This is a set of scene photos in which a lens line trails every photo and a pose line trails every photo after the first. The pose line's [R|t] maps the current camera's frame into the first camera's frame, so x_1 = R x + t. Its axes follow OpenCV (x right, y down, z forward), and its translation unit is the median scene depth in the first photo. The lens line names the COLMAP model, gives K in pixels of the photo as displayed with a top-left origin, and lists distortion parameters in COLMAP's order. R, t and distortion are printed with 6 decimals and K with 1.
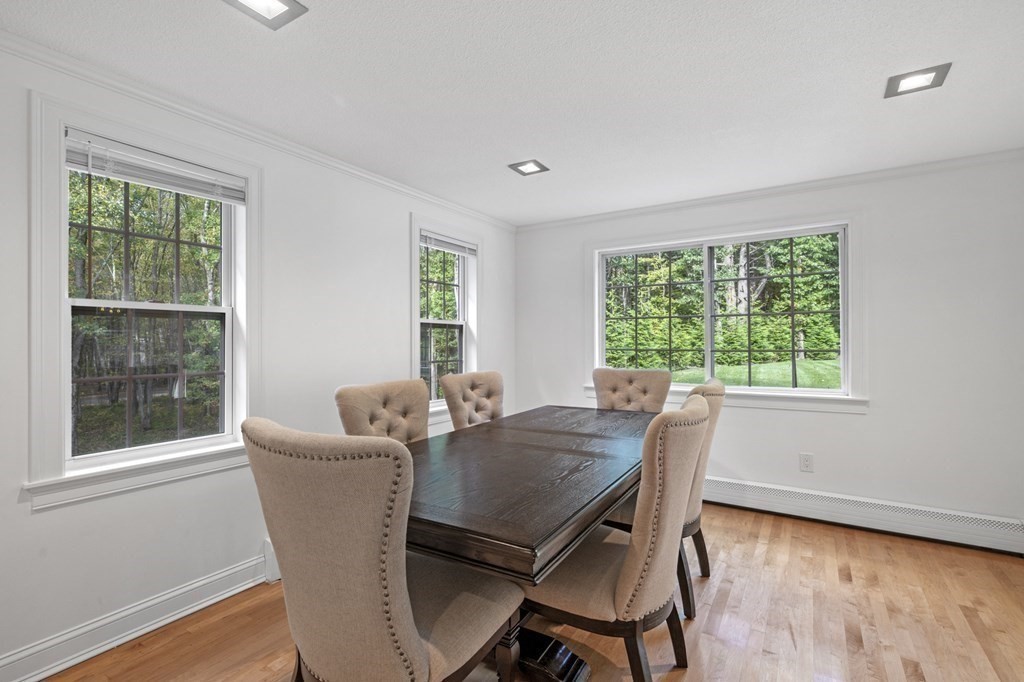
lens RADIAL K [[469.1, 0, 512.0], [0, 469.1, 341.0], [0, 0, 1]] dist [-0.000240, 0.000001]
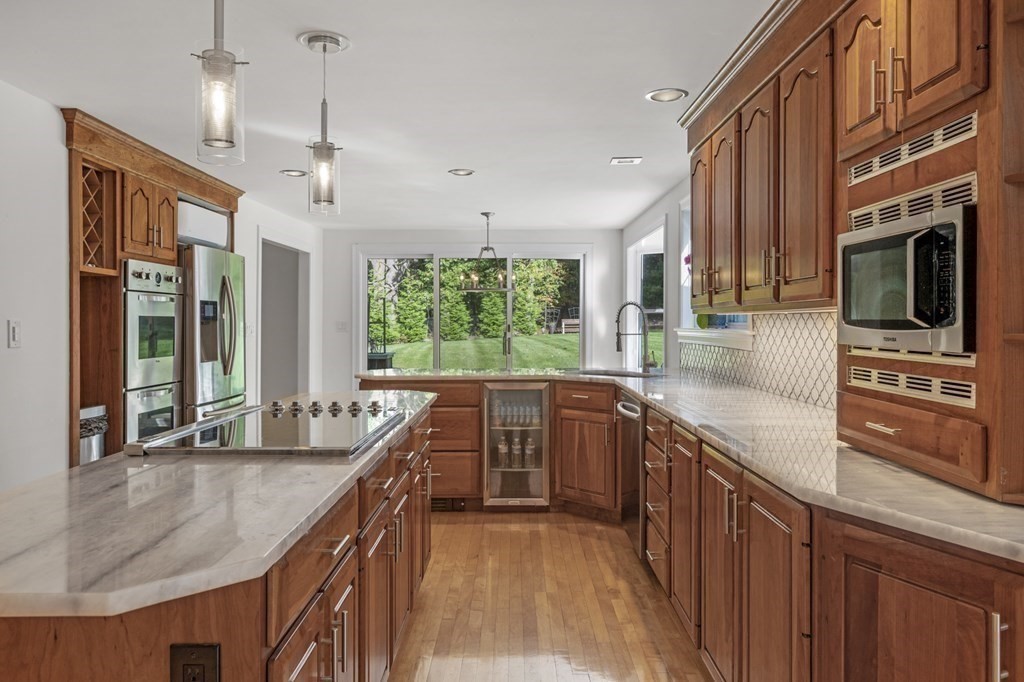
lens RADIAL K [[717.8, 0, 512.6], [0, 717.8, 325.5], [0, 0, 1]] dist [0.001225, -0.000359]
pose [[0.845891, 0.000732, 0.533355, 0.015340], [-0.006948, 0.999929, 0.009647, -0.002233], [-0.533311, -0.011866, 0.845836, -0.184443]]
